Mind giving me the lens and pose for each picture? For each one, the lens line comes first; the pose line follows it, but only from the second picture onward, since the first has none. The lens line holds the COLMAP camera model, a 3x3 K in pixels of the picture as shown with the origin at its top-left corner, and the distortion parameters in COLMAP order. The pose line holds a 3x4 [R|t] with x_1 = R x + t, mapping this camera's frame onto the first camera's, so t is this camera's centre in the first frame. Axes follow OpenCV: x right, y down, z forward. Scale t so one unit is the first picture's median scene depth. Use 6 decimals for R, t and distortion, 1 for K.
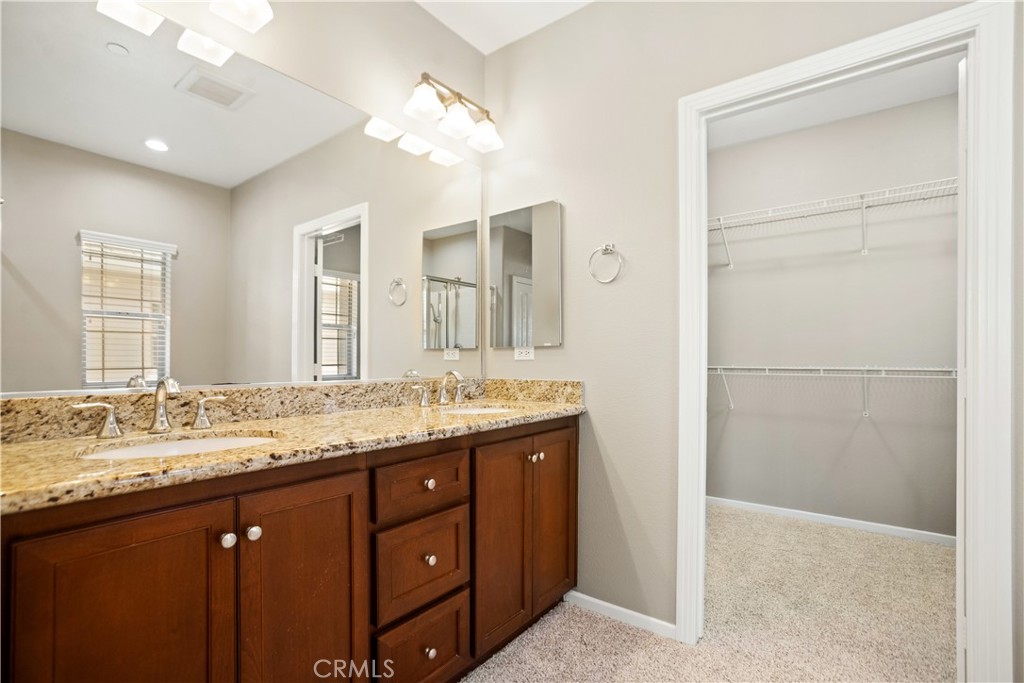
lens RADIAL K [[473.6, 0, 512.8], [0, 473.6, 358.1], [0, 0, 1]] dist [-0.055669, 0.033110]
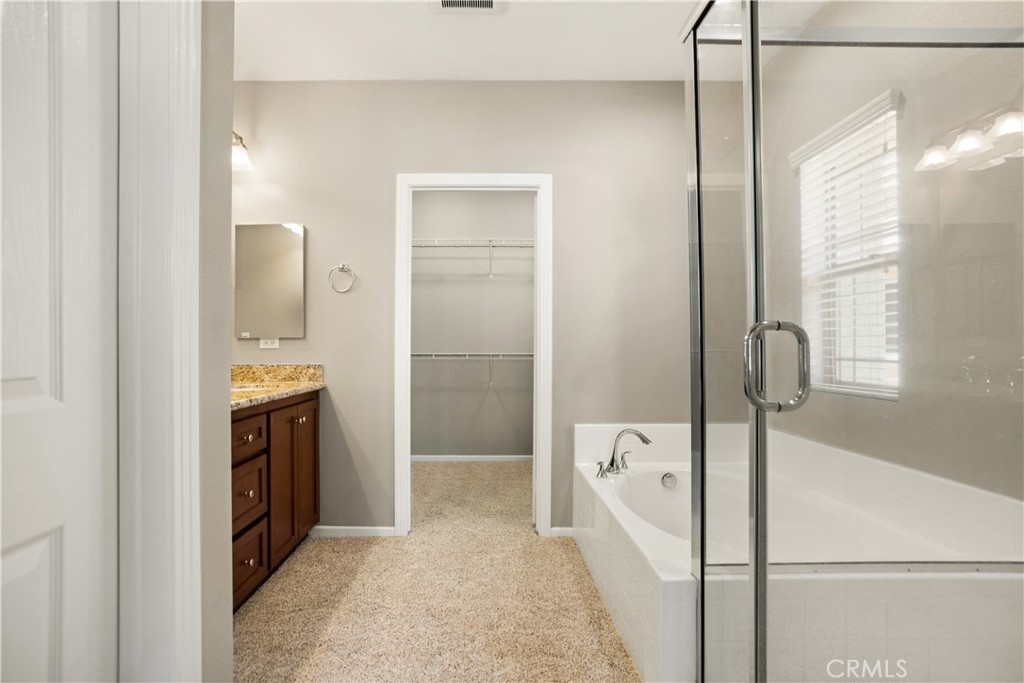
lens RADIAL K [[473.6, 0, 512.8], [0, 473.6, 358.1], [0, 0, 1]] dist [-0.055669, 0.033110]
pose [[0.758708, -0.015887, 0.651237, -0.304999], [0.000307, 0.999711, 0.024031, 0.000214], [-0.651430, -0.018033, 0.758494, -0.344342]]
